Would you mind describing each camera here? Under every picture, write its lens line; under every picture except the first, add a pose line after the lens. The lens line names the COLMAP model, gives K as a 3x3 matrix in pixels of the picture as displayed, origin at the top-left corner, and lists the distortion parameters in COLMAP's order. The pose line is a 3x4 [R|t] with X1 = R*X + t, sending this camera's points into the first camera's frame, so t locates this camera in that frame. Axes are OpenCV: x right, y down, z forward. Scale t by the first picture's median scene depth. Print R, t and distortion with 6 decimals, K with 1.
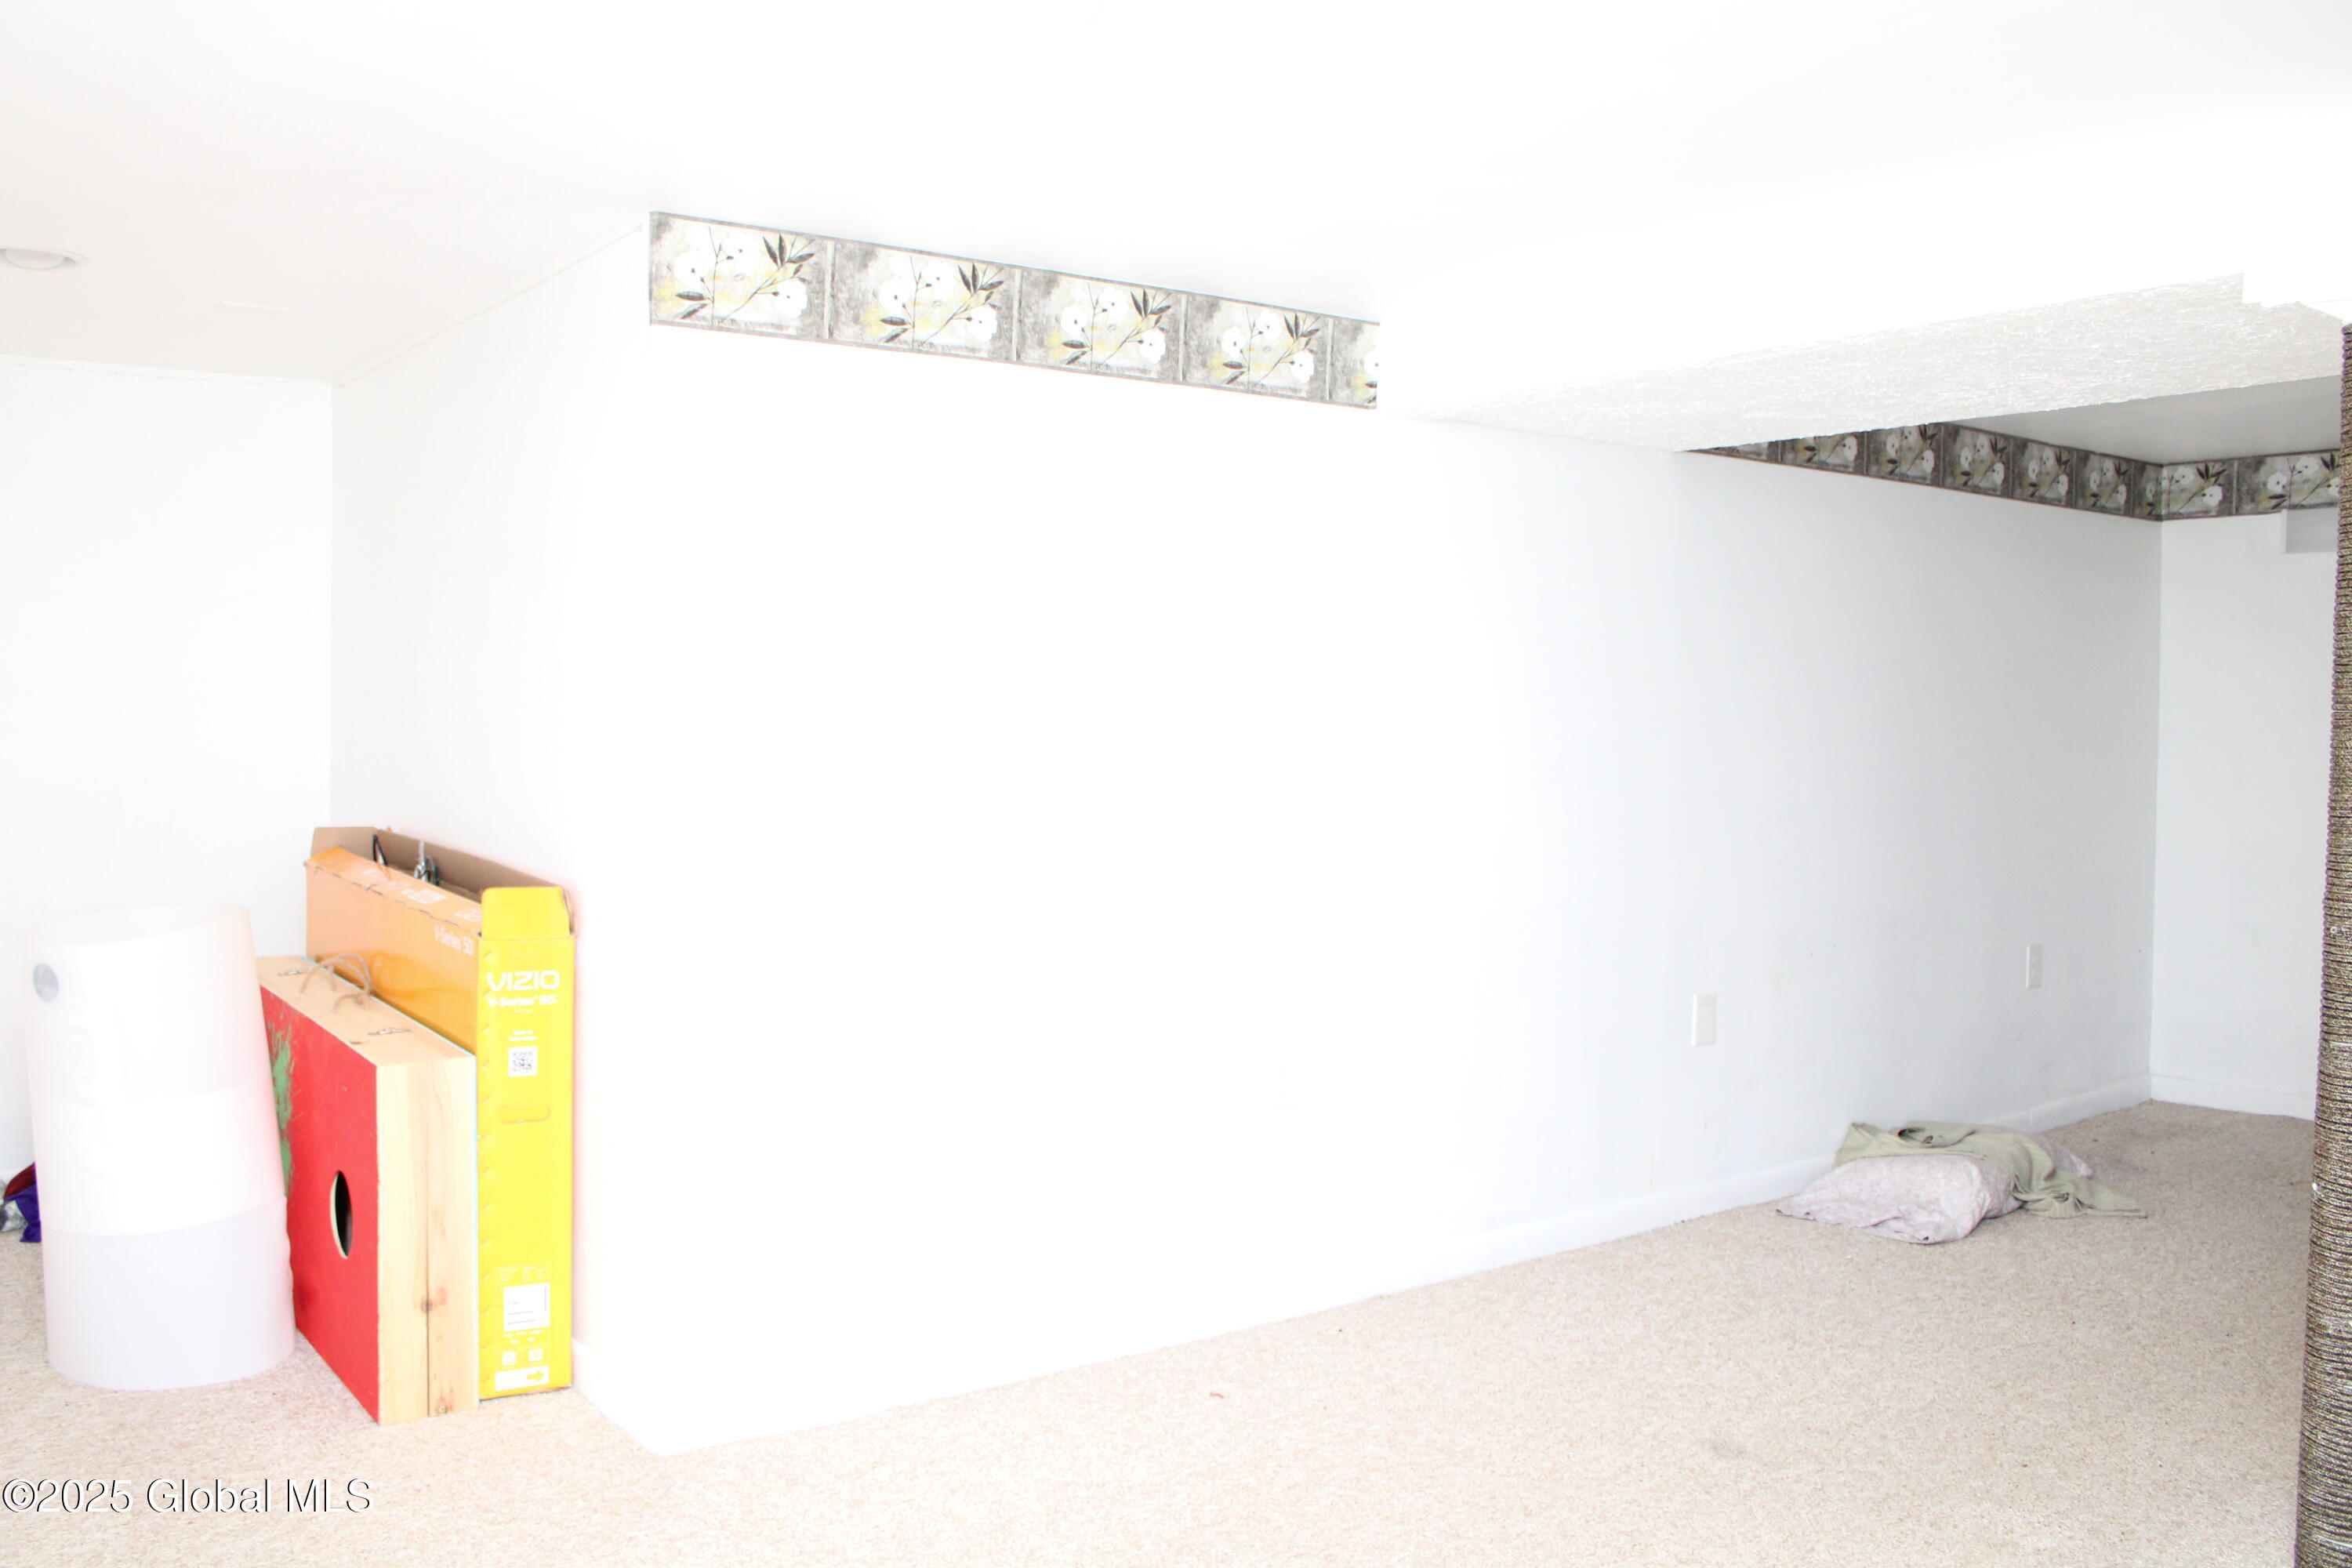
lens RADIAL K [[1991.1, 0, 1172.4], [0, 1991.1, 784.4], [0, 0, 1]] dist [-0.088602, 0.015643]
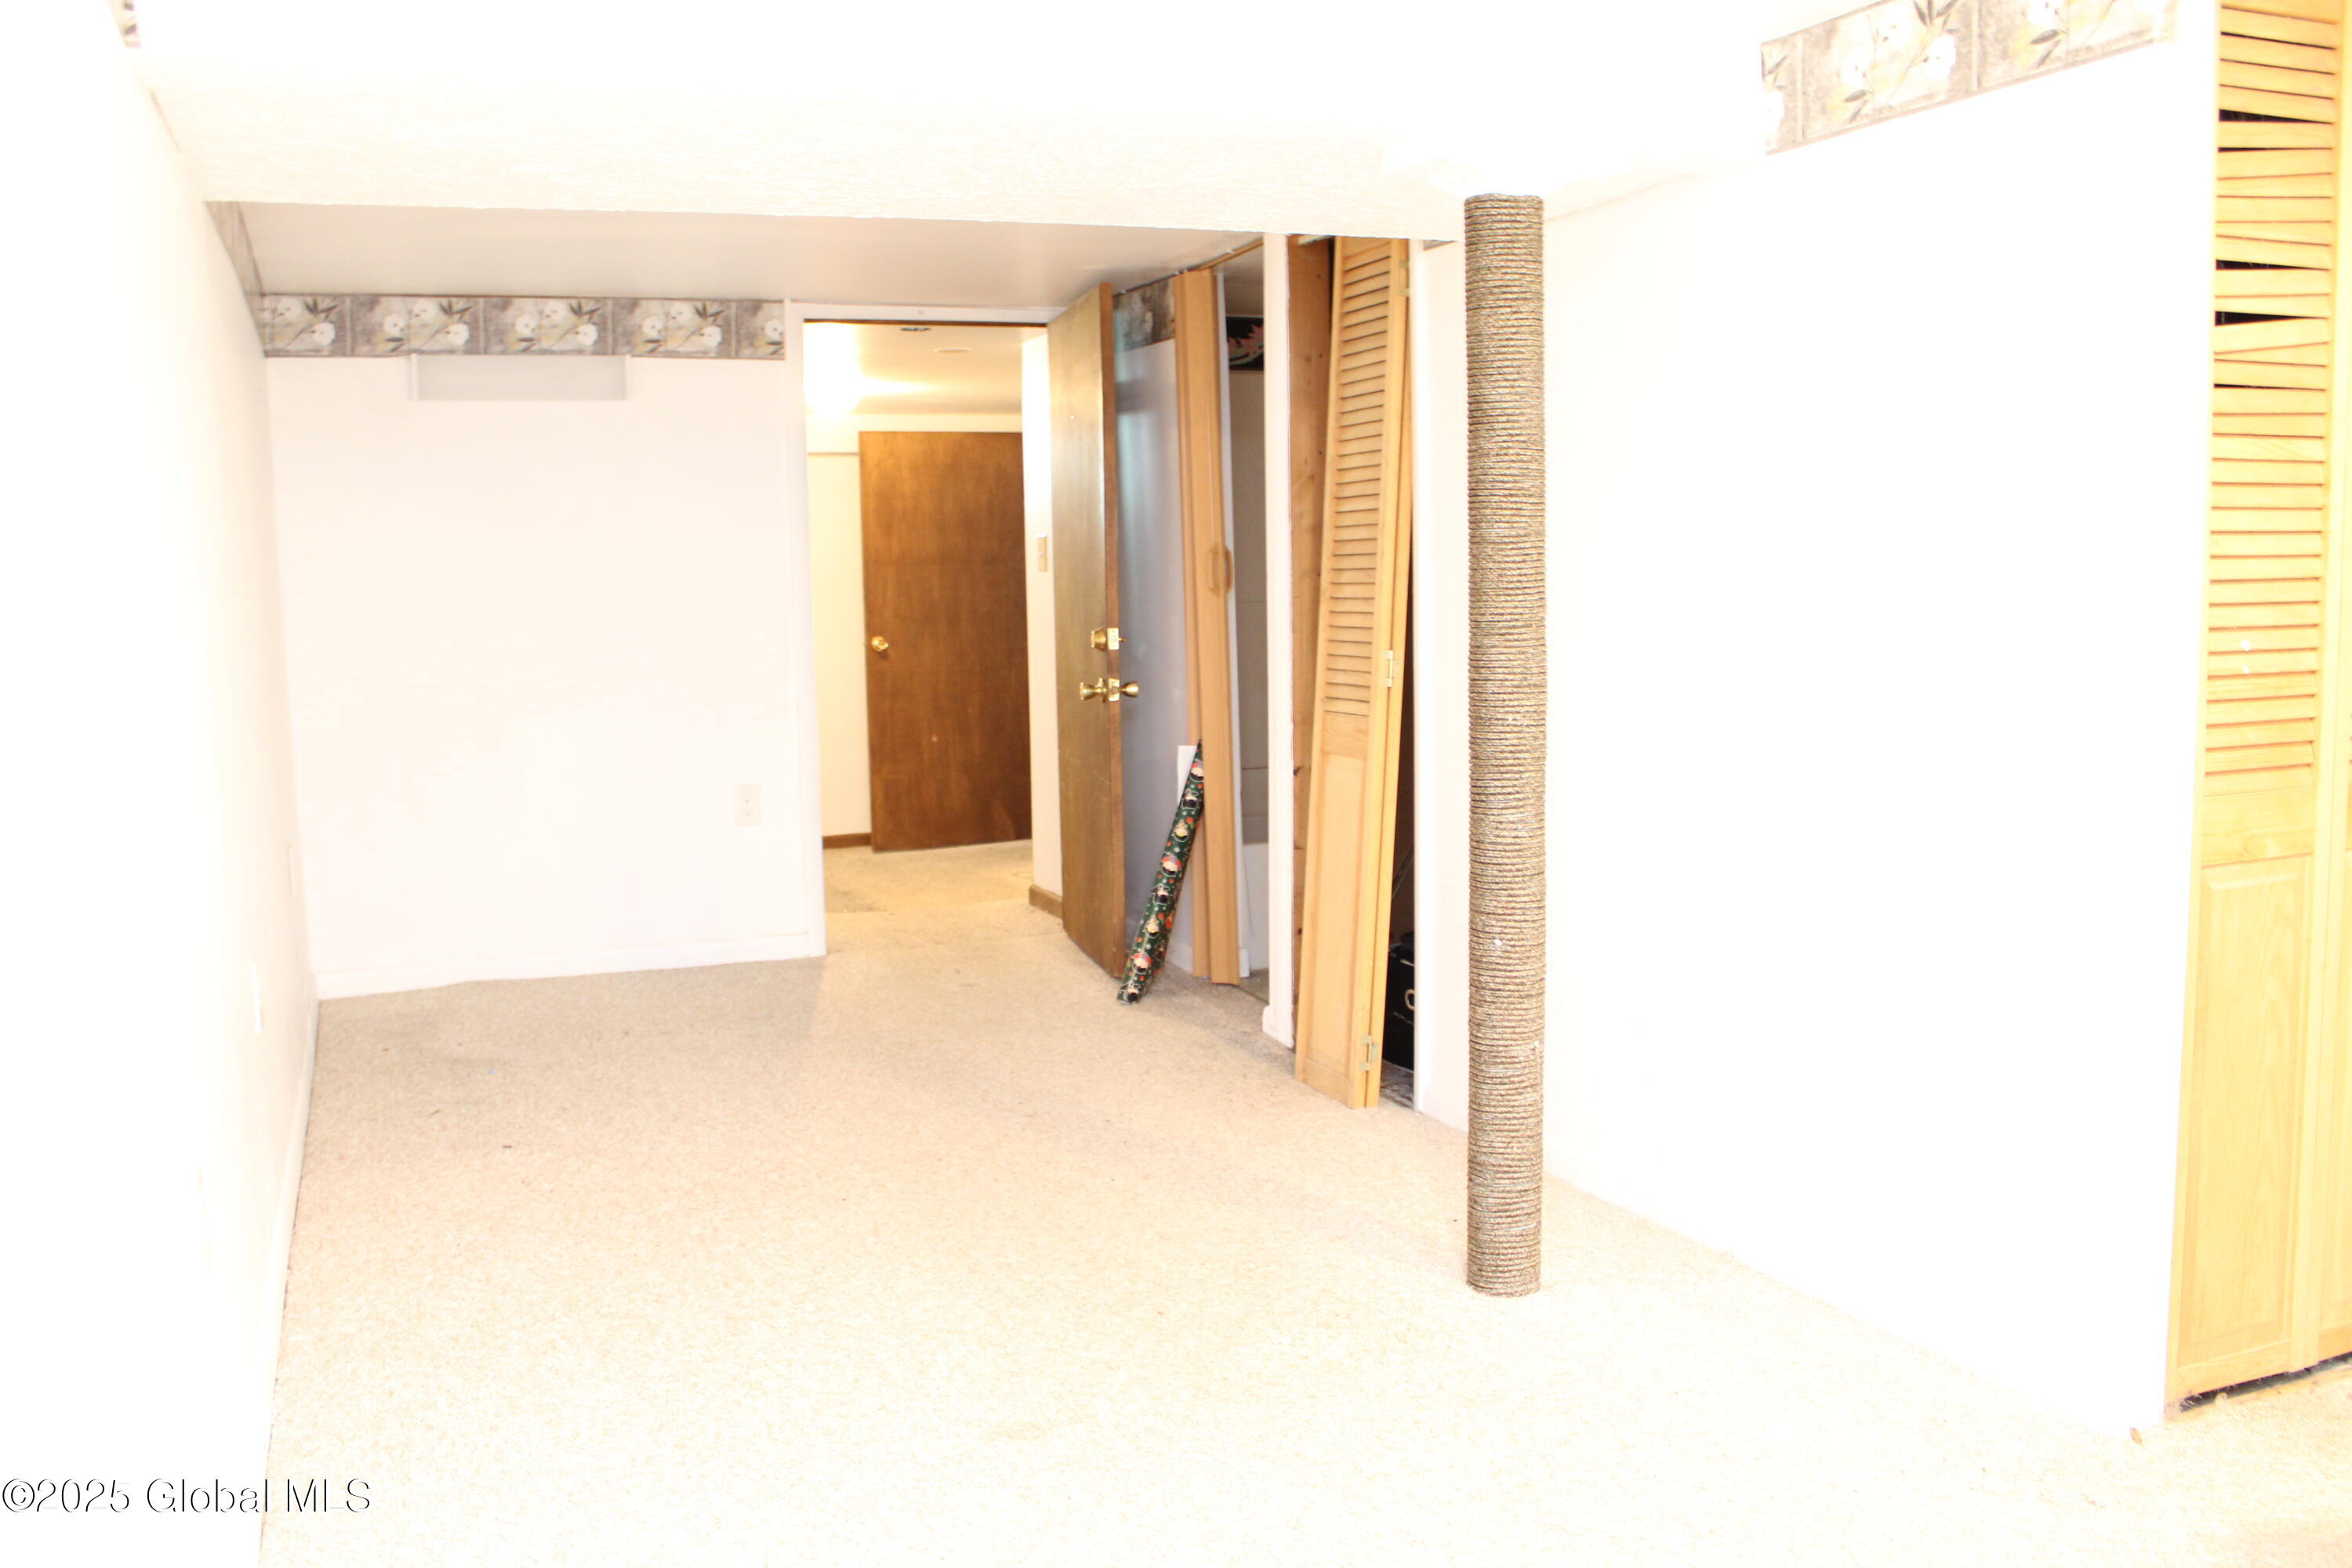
lens RADIAL K [[1991.1, 0, 1171.6], [0, 1991.1, 779.5], [0, 0, 1]] dist [-0.088602, 0.015643]
pose [[0.255049, -0.121907, 0.959213, -0.308768], [0.059935, 0.992106, 0.110151, -0.020536], [-0.965069, 0.029397, 0.260342, 0.441297]]
